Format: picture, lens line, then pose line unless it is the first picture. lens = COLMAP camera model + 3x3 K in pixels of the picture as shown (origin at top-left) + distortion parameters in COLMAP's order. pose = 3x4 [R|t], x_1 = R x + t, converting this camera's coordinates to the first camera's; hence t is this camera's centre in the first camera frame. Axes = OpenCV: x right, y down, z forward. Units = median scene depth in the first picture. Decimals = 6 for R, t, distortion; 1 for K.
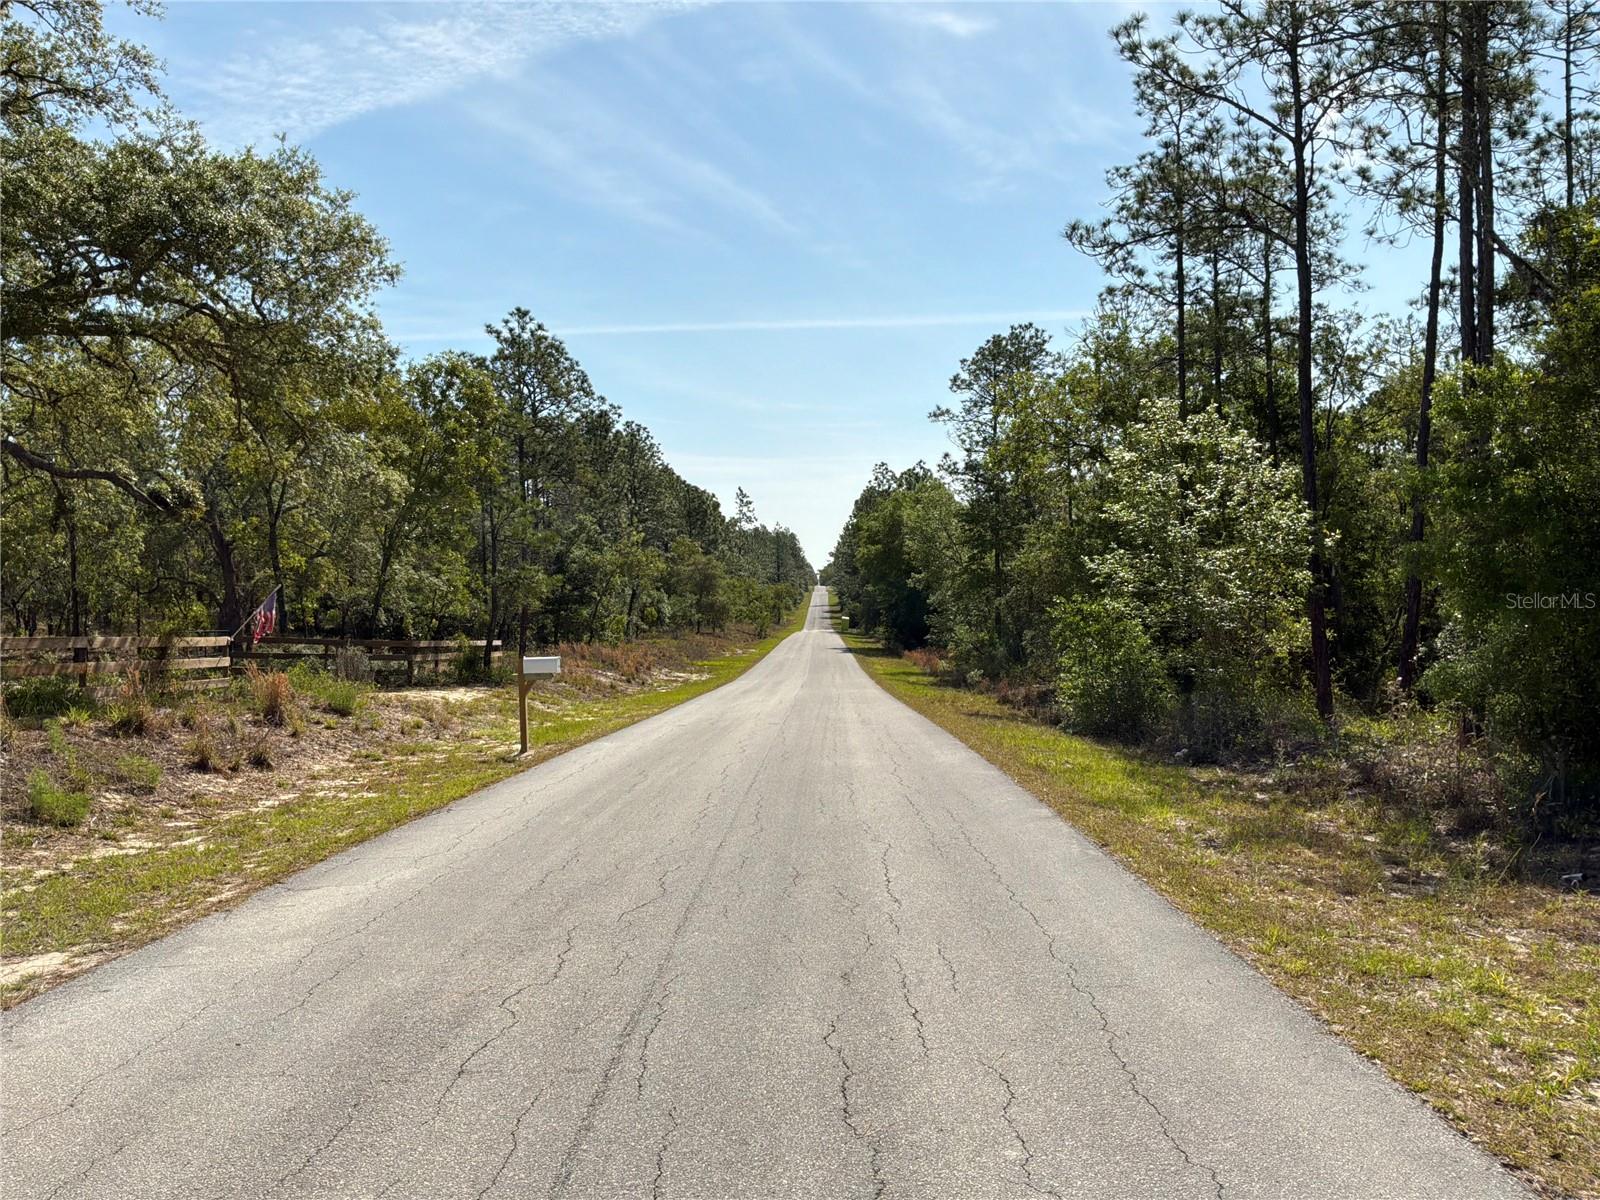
lens RADIAL K [[1324.4, 0, 799.0], [0, 1324.4, 578.8], [0, 0, 1]] dist [0.125007, -0.219165]
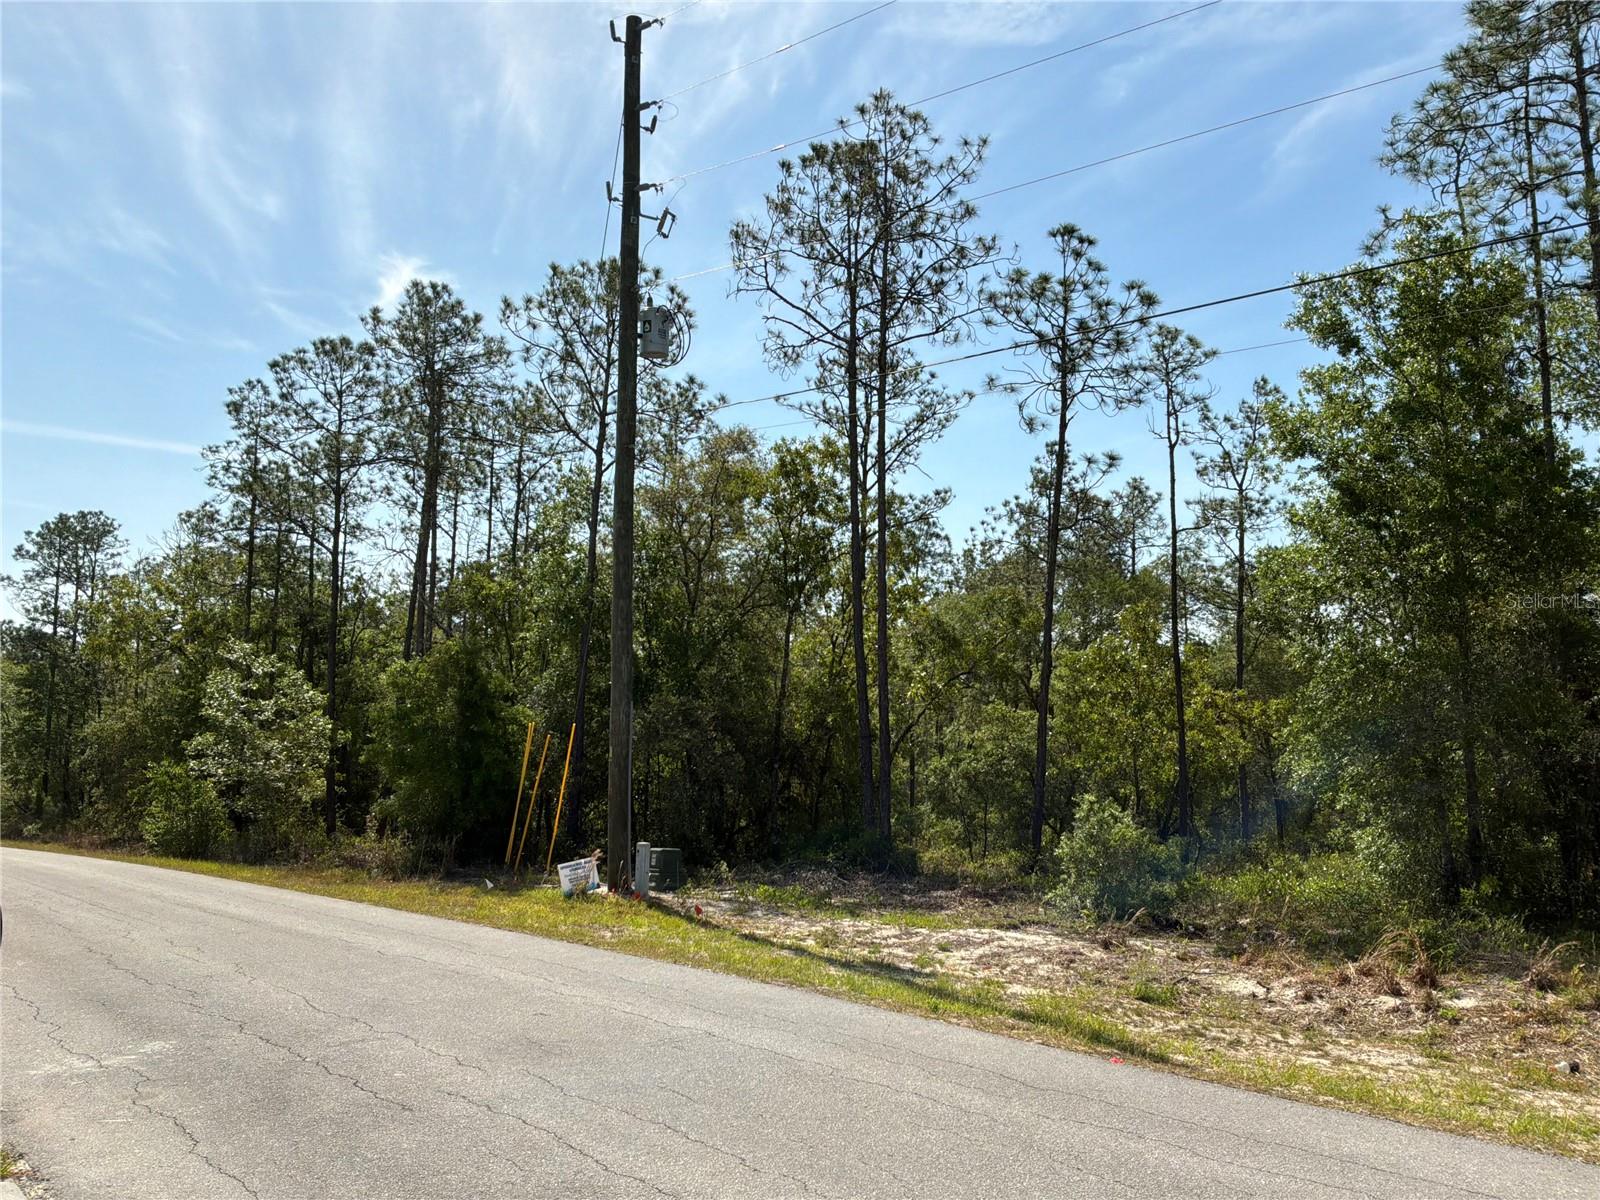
lens RADIAL K [[1318.3, 0, 800.0], [0, 1318.3, 600.0], [0, 0, 1]] dist [-0.027047, -0.001675]
pose [[0.761595, 0.089163, 0.641890, -0.074971], [-0.022914, 0.993575, -0.110828, -0.007827], [-0.647648, 0.069697, 0.758745, -0.200591]]
